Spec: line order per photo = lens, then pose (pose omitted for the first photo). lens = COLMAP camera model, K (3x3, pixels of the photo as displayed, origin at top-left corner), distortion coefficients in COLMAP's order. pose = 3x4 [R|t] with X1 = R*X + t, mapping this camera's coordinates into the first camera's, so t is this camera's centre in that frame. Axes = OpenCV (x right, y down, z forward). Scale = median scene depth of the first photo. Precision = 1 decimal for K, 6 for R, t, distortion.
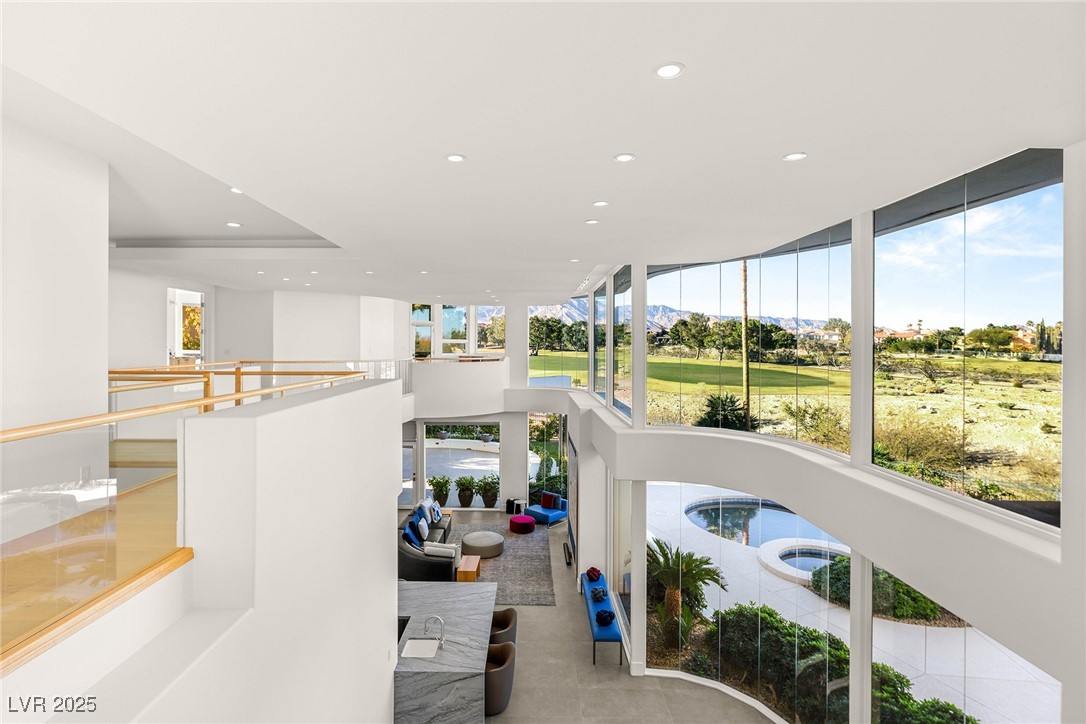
lens RADIAL K [[534.2, 0, 533.5], [0, 534.2, 343.1], [0, 0, 1]] dist [-0.010566, 0.003851]
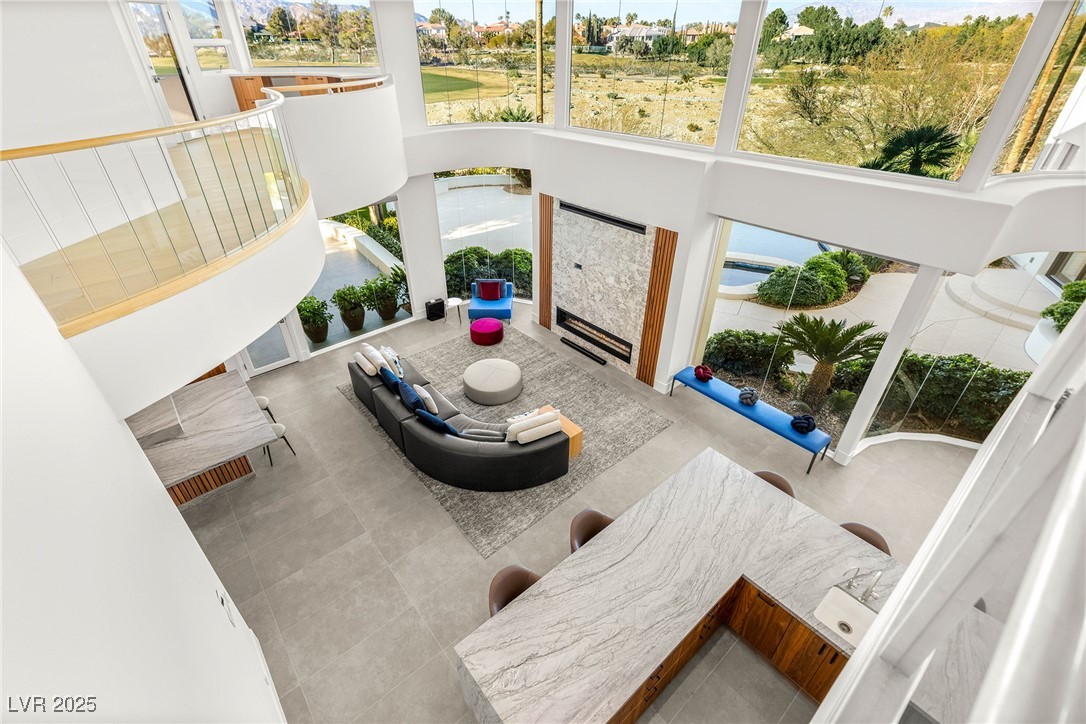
lens RADIAL K [[477.6, 0, 526.6], [0, 477.6, 359.8], [0, 0, 1]] dist [0.006366, -0.000324]
pose [[0.764946, -0.370964, 0.526539, -0.036291], [0.017242, 0.828988, 0.559000, -0.000495], [-0.643864, -0.418526, 0.640527, 0.052983]]
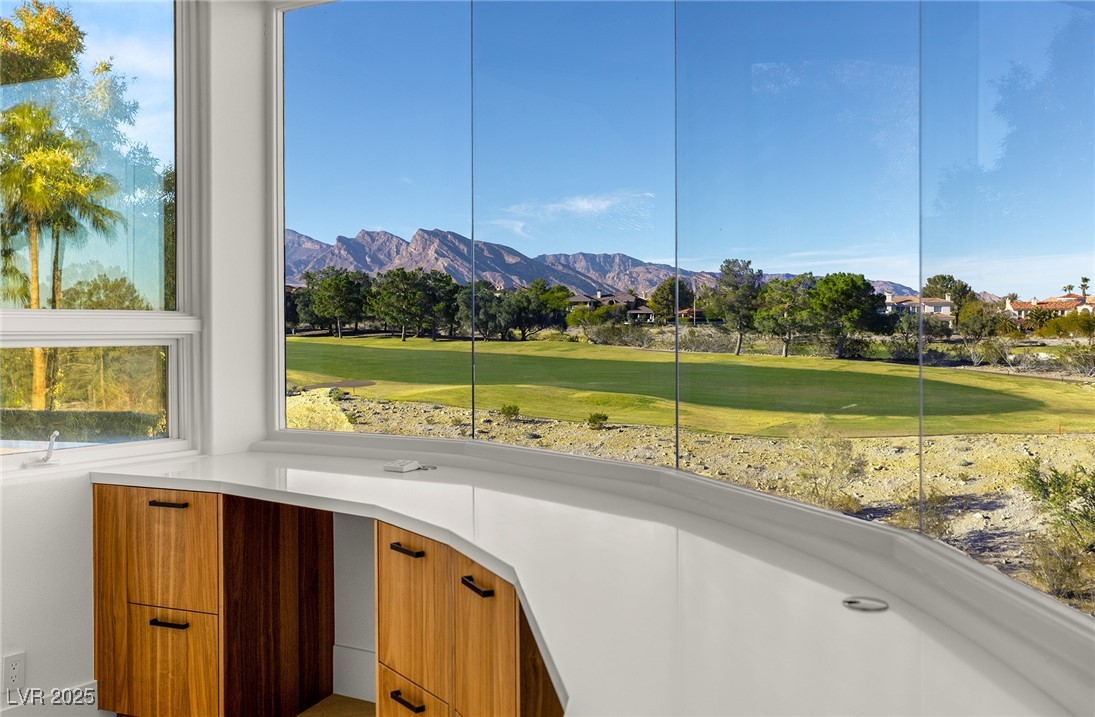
lens RADIAL K [[959.8, 0, 543.9], [0, 959.8, 333.3], [0, 0, 1]] dist [0.003403, 0.001140]
pose [[0.986069, -0.008497, 0.166118, -0.011579], [0.006742, 0.999915, 0.011124, -0.000554], [-0.166199, -0.009849, 0.986043, 0.111428]]
